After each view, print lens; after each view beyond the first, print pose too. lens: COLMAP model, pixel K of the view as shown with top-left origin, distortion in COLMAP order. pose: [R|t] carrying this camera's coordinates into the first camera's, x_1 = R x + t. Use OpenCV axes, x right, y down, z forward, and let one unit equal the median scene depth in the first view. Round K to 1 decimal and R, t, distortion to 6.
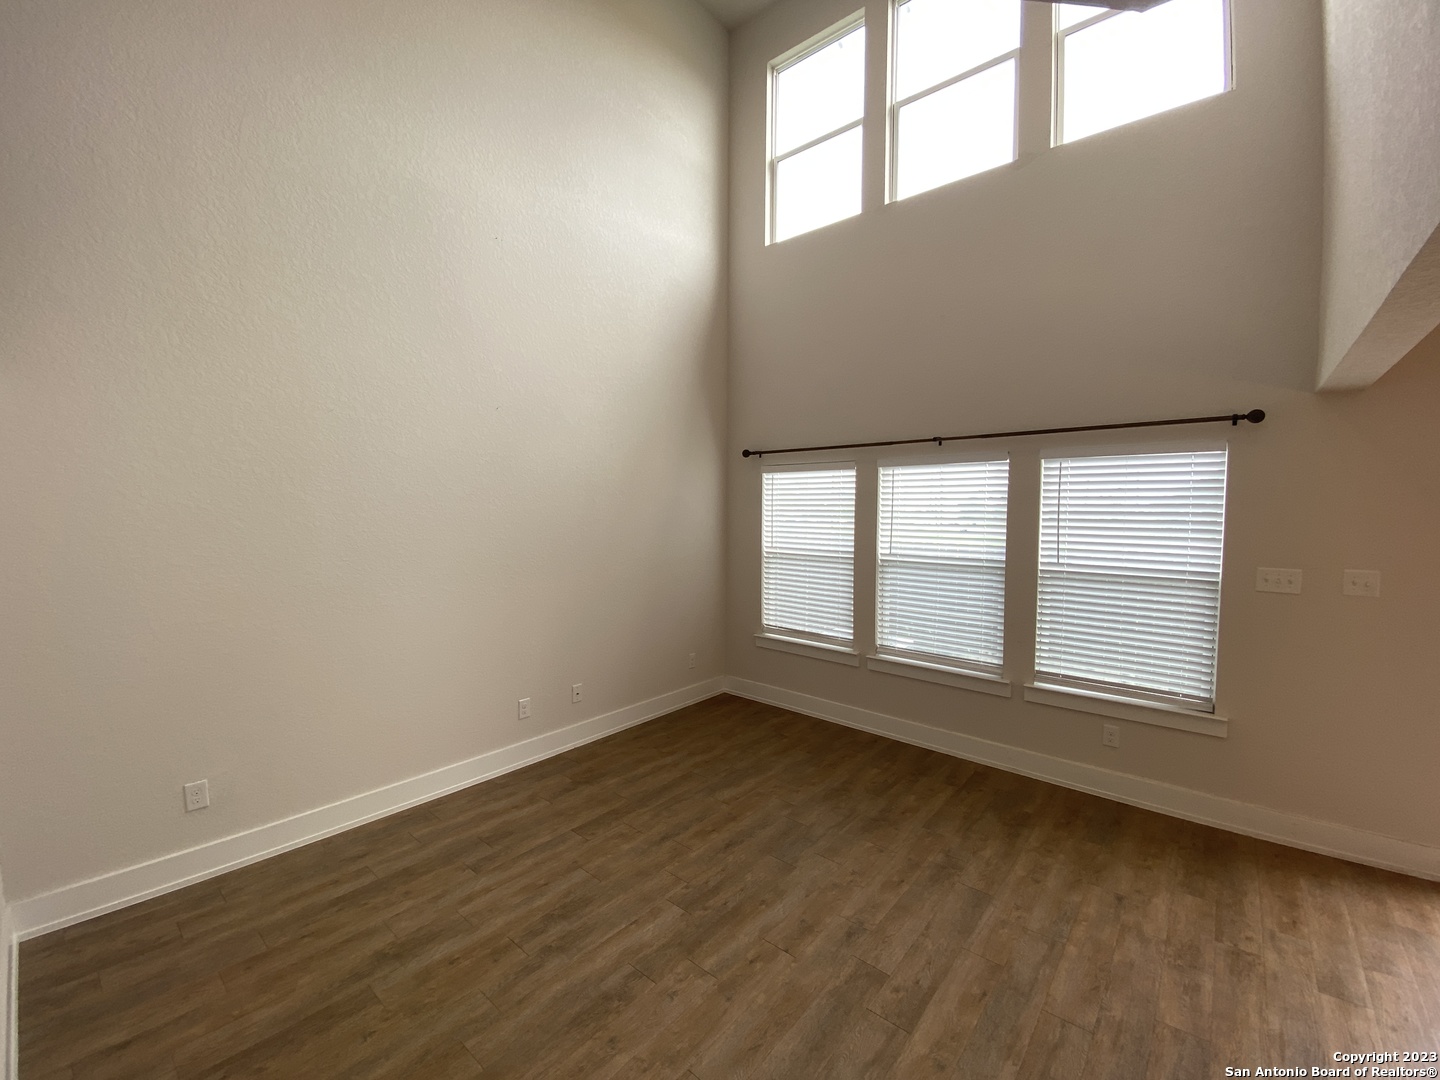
lens RADIAL K [[581.6, 0, 721.1], [0, 581.6, 537.8], [0, 0, 1]] dist [-0.004081, -0.011055]
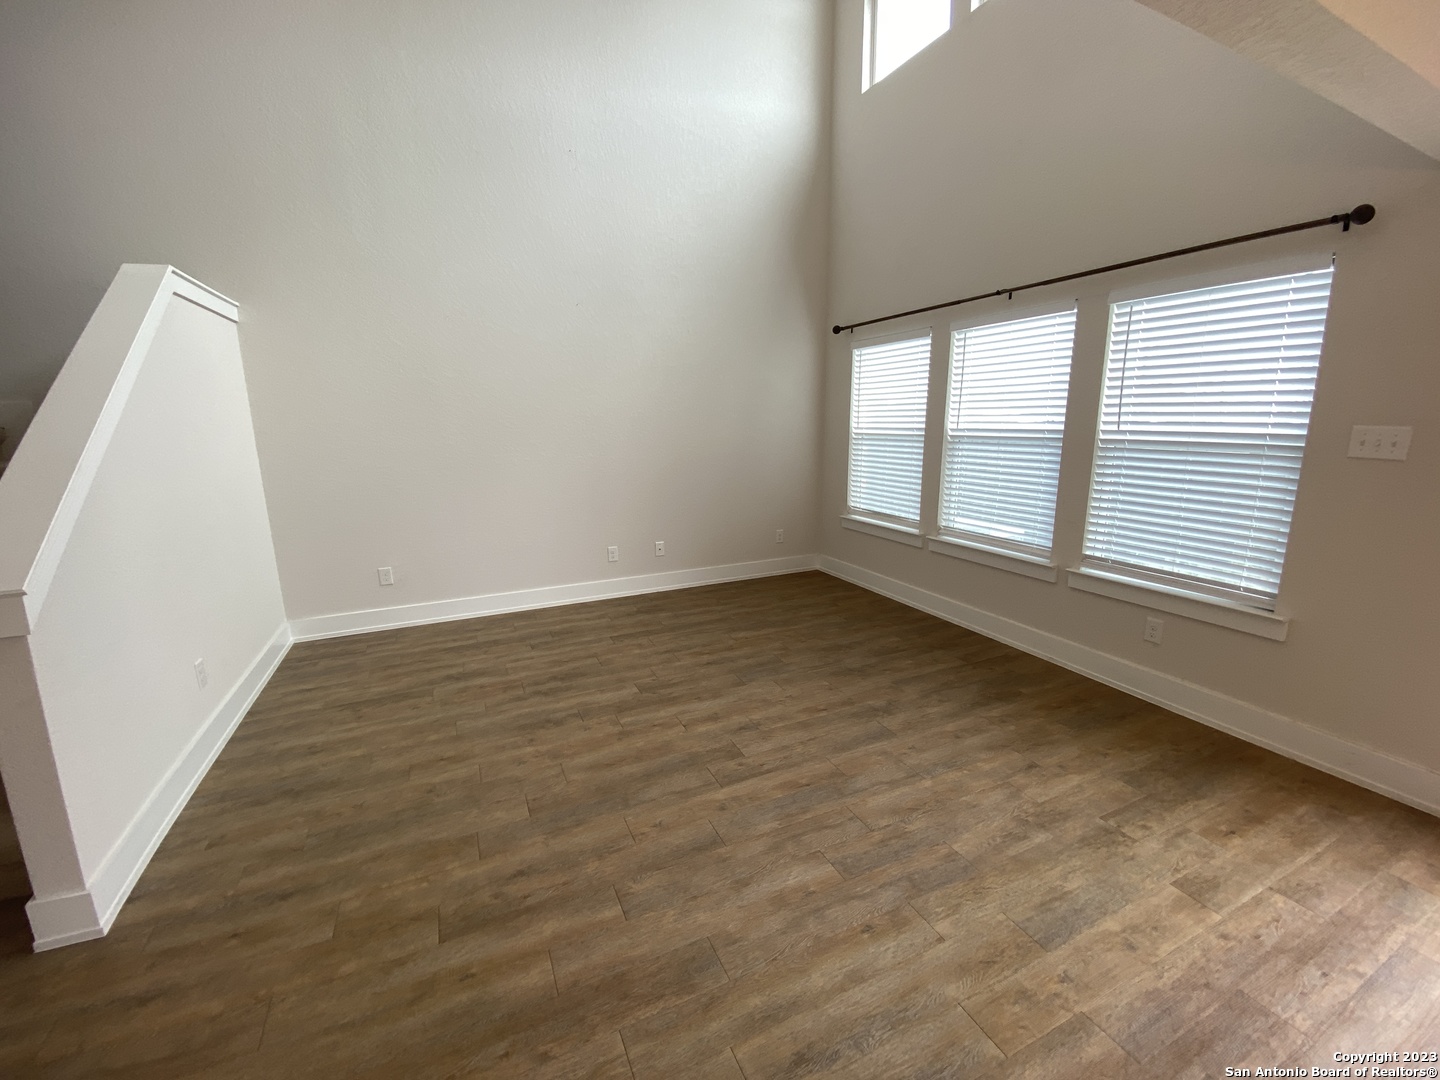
lens RADIAL K [[581.6, 0, 721.0], [0, 581.6, 541.6], [0, 0, 1]] dist [-0.004081, -0.011055]
pose [[0.909727, 0.071507, -0.409003, 0.500867], [-0.004877, 0.986831, 0.161684, 0.085894], [0.415179, -0.145094, 0.898095, -0.030550]]
